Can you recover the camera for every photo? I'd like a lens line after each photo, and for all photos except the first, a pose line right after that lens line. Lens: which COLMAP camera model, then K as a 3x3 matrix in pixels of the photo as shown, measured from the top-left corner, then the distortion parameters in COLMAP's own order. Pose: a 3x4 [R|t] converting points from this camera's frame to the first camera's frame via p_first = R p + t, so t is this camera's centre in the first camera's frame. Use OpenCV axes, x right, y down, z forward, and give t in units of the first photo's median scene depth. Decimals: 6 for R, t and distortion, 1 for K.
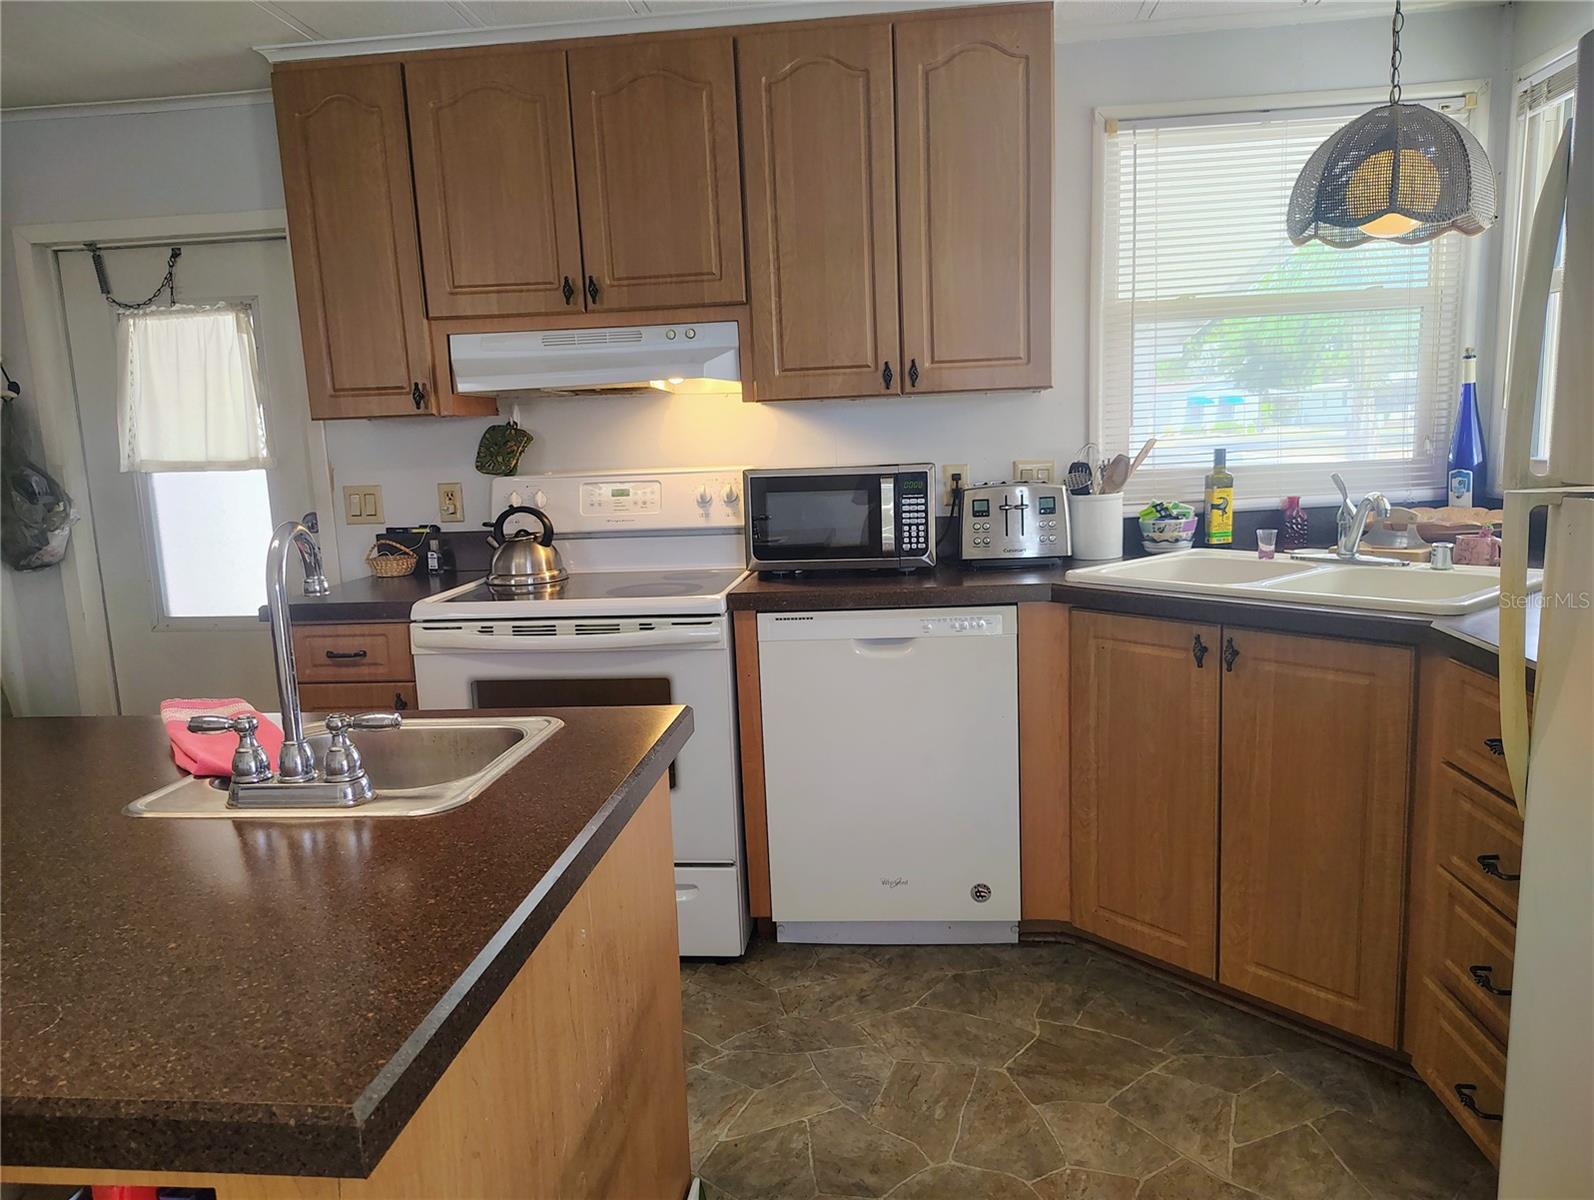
lens RADIAL K [[1094.1, 0, 798.1], [0, 1094.1, 608.1], [0, 0, 1]] dist [0.043119, -0.050030]
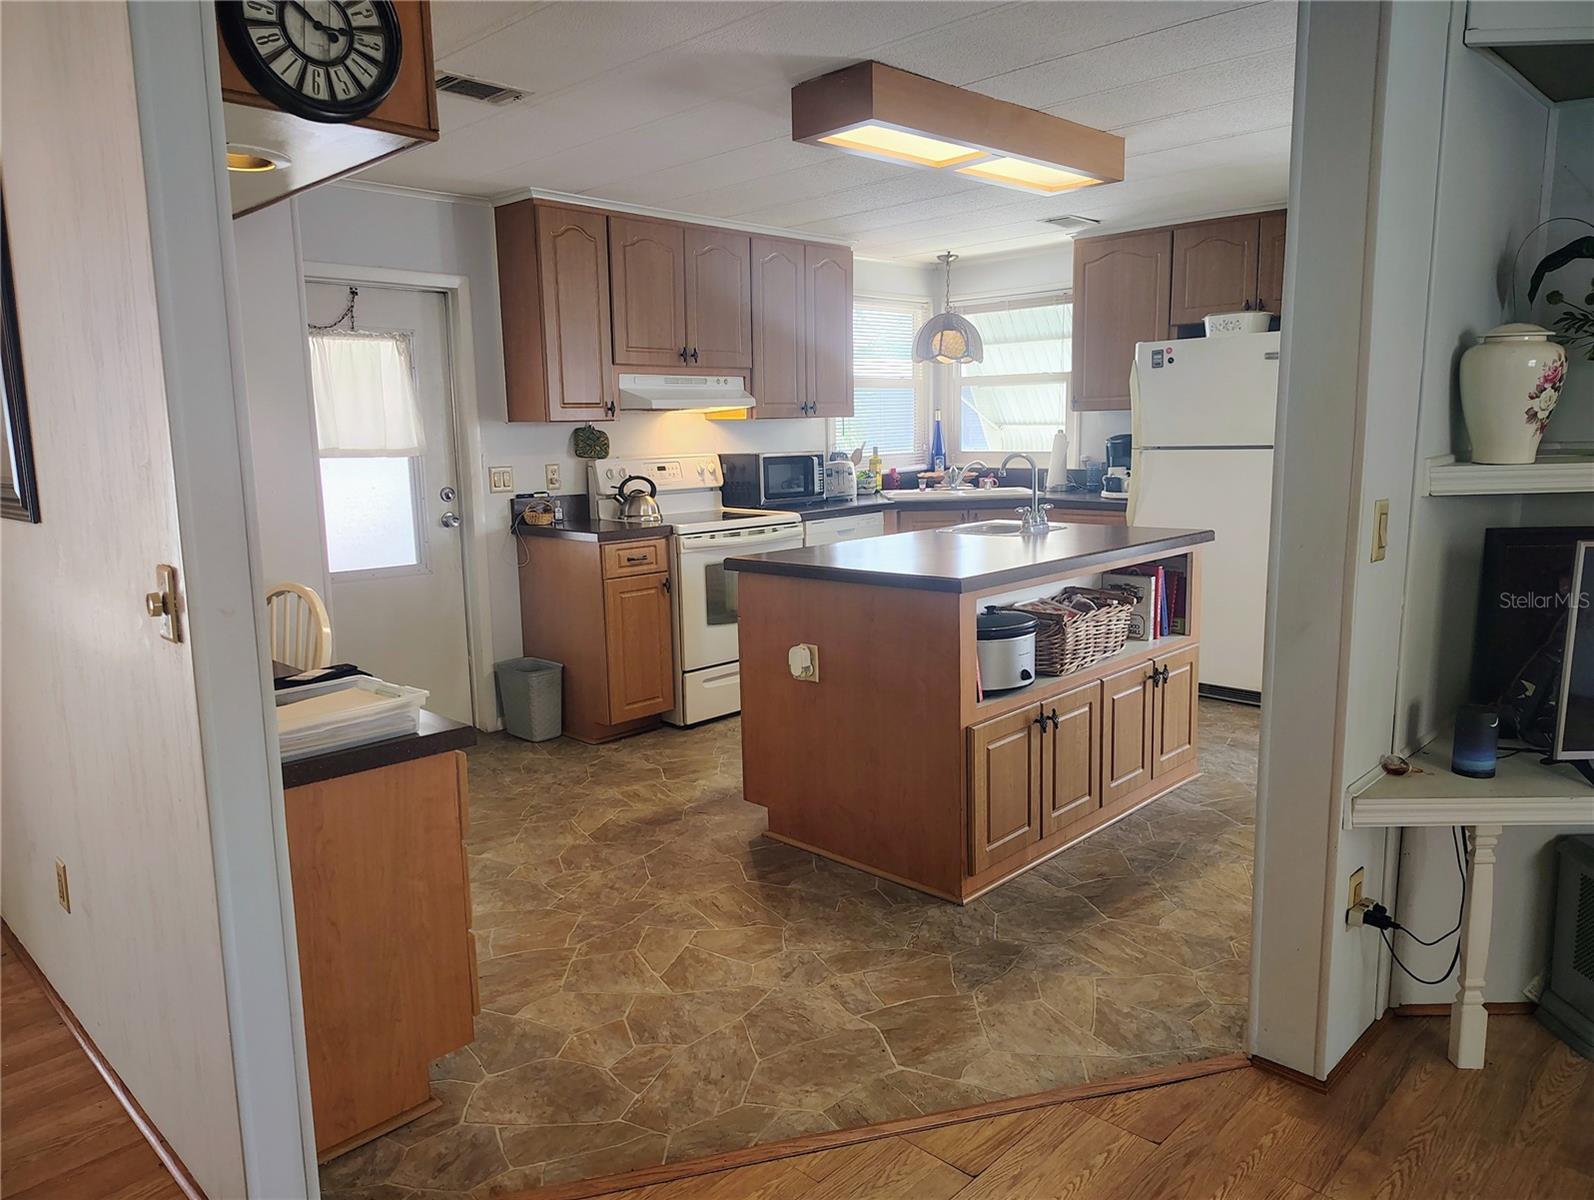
lens RADIAL K [[1094.1, 0, 796.0], [0, 1094.1, 603.1], [0, 0, 1]] dist [0.043119, -0.050030]
pose [[0.618729, -0.099201, 0.779316, -1.472459], [0.121272, 0.992165, 0.030013, 0.082795], [-0.776188, 0.075940, 0.625911, -0.236772]]
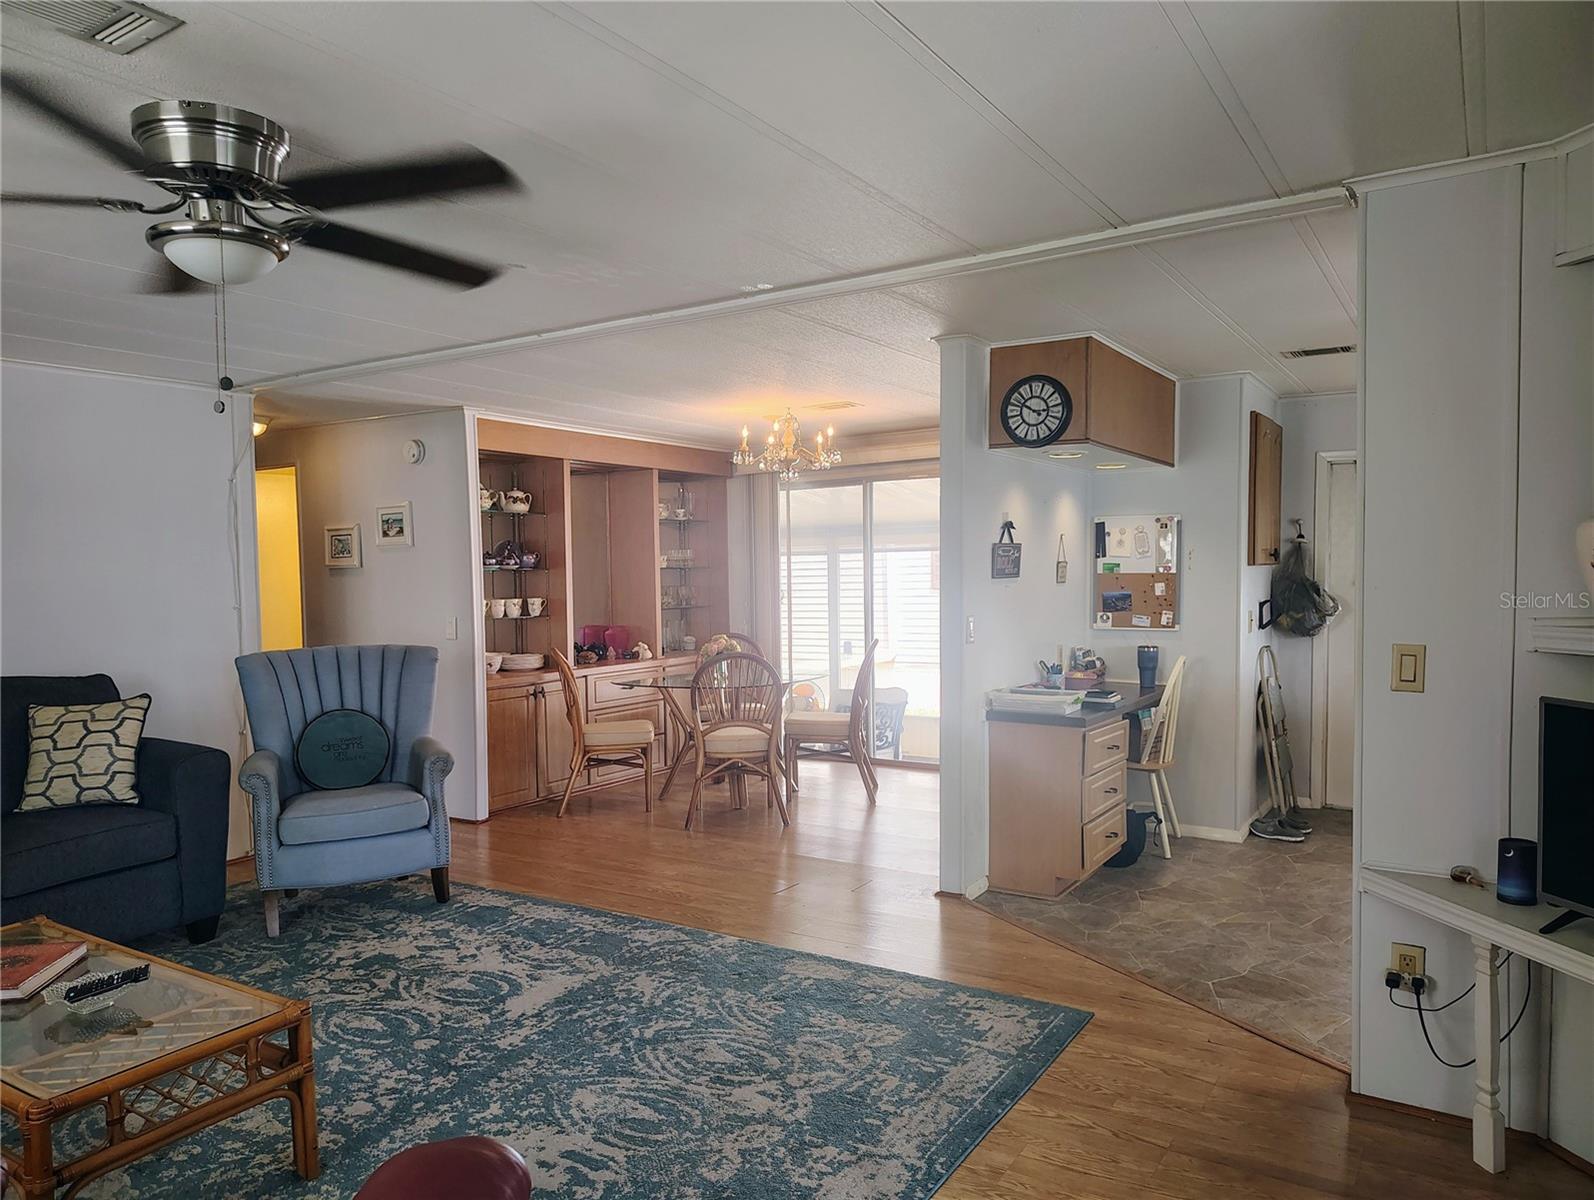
lens RADIAL K [[1094.1, 0, 787.5], [0, 1094.1, 616.9], [0, 0, 1]] dist [0.043119, -0.050030]
pose [[0.893476, 0.049989, -0.446320, -0.743016], [-0.096412, 0.991966, -0.081902, 0.184893], [0.438640, 0.116208, 0.891117, -1.123579]]
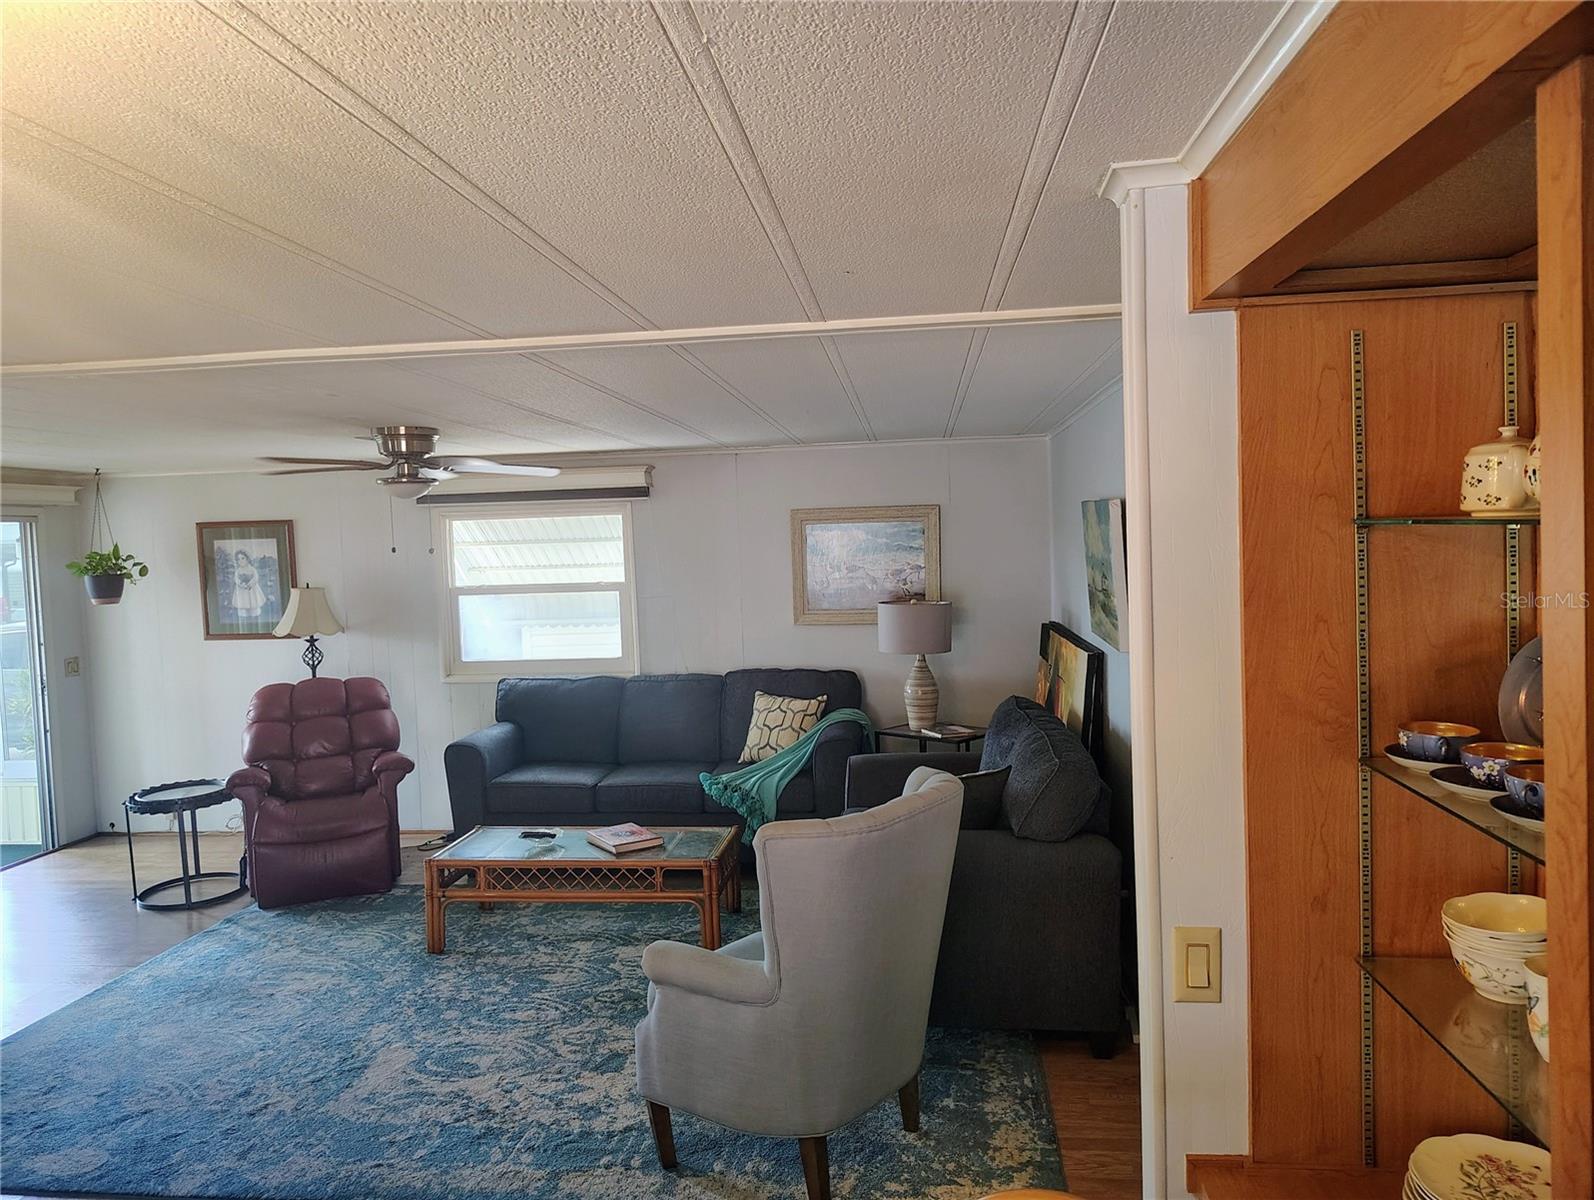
lens RADIAL K [[1094.1, 0, 791.1], [0, 1094.1, 595.2], [0, 0, 1]] dist [0.043119, -0.050030]
pose [[-0.997000, 0.076830, 0.009384, -2.020591], [0.076999, 0.972162, 0.221298, -0.251081], [0.007880, 0.221356, -0.975161, 1.005737]]
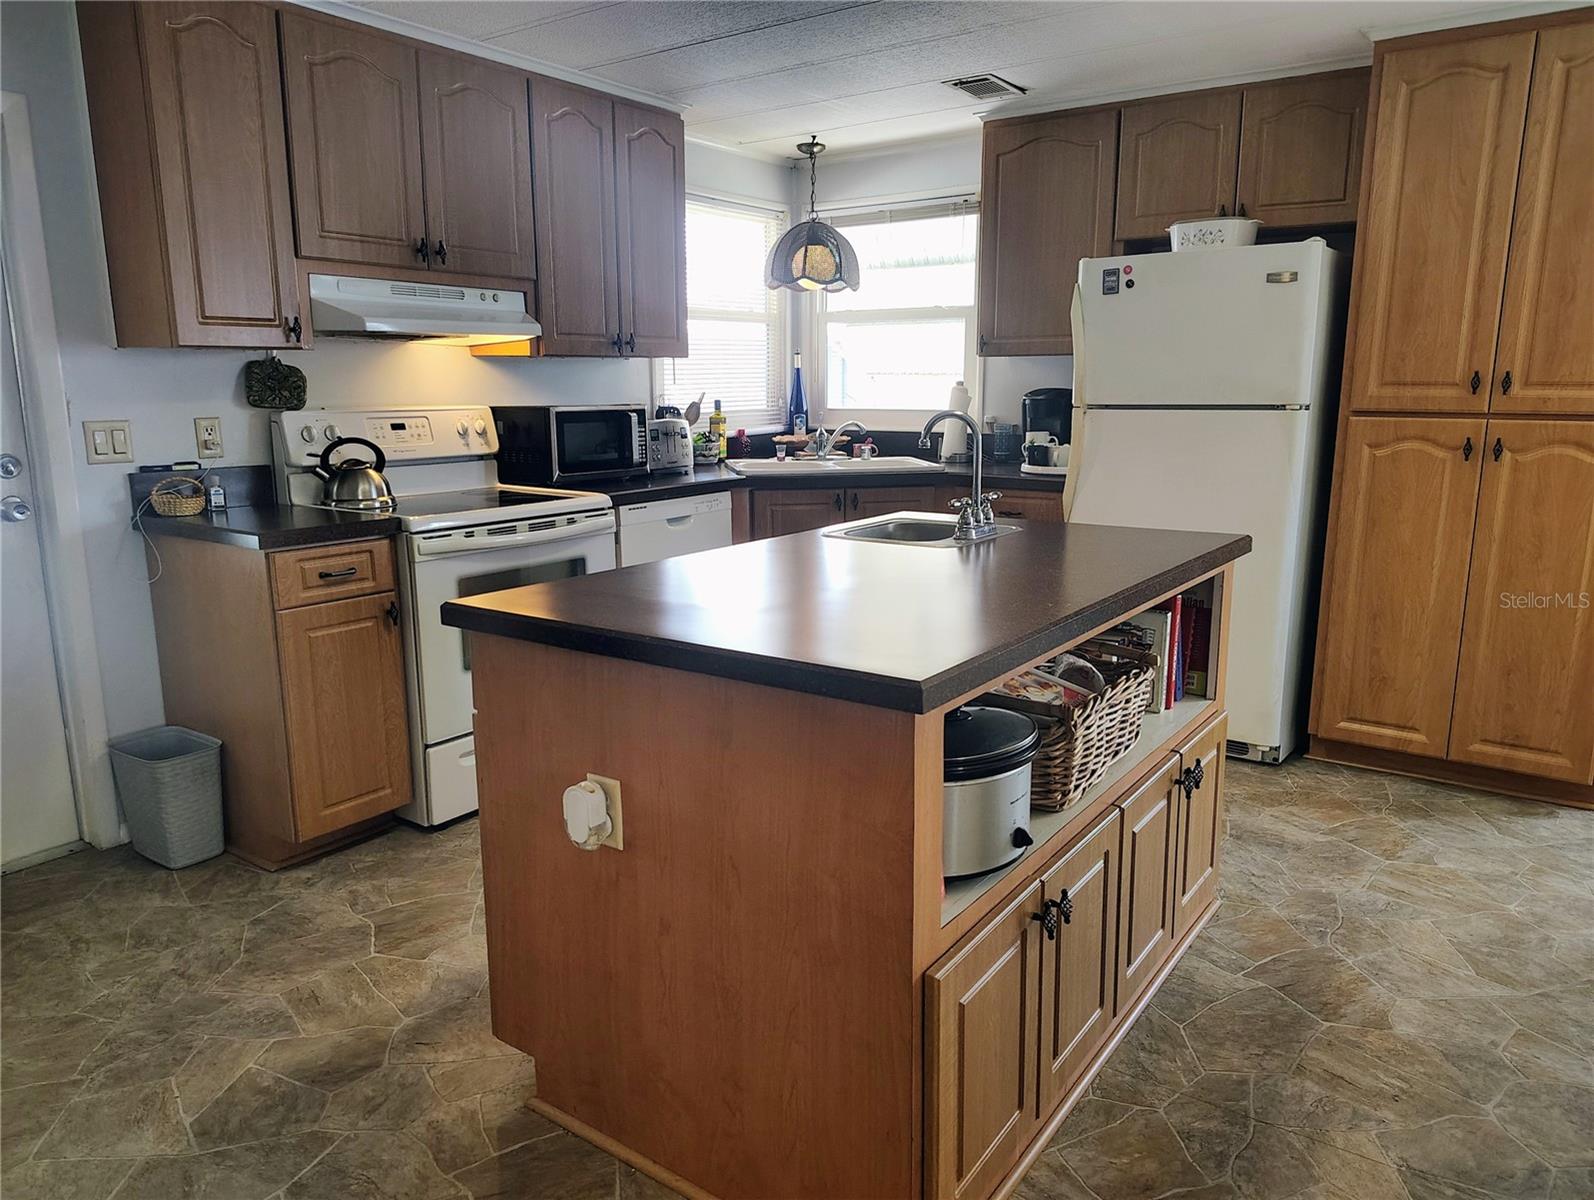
lens RADIAL K [[1094.1, 0, 799.5], [0, 1094.1, 602.1], [0, 0, 1]] dist [0.043119, -0.050030]
pose [[0.494092, -0.135023, 0.858861, -1.020673], [0.122044, 0.988857, 0.085249, 0.030893], [-0.860801, 0.062697, 0.505064, 0.075647]]
